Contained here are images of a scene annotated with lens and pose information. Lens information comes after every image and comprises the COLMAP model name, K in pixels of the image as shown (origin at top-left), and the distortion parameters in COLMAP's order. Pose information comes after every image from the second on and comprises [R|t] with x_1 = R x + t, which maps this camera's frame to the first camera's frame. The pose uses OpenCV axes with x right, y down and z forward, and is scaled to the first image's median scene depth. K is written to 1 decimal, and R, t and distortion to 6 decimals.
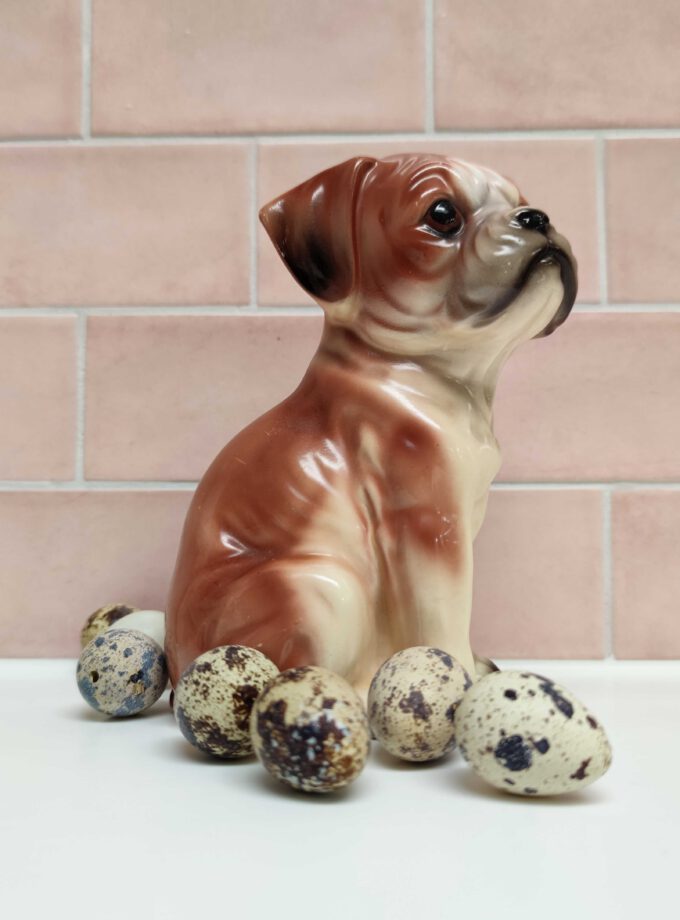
lens RADIAL K [[921.3, 0, 340.0], [0, 921.3, 460.0], [0, 0, 1]] dist [0.040099, -0.124450]
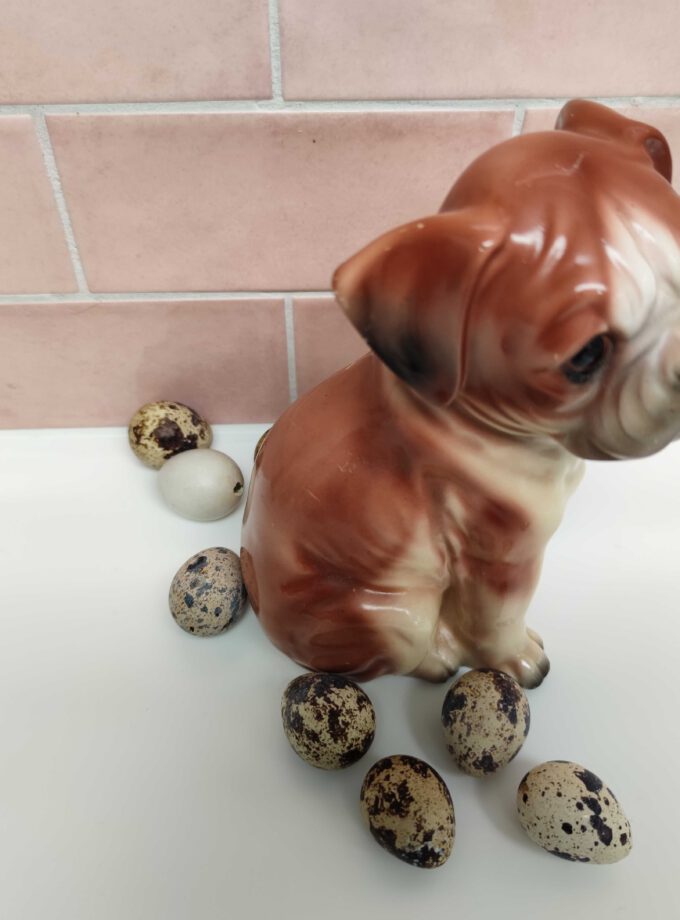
lens RADIAL K [[921.3, 0, 340.0], [0, 921.3, 460.0], [0, 0, 1]] dist [0.040099, -0.124450]
pose [[0.997978, -0.044811, 0.045072, -0.148503], [-0.010097, 0.588374, 0.808526, -0.953109], [-0.062750, -0.807347, 0.586732, 0.579010]]
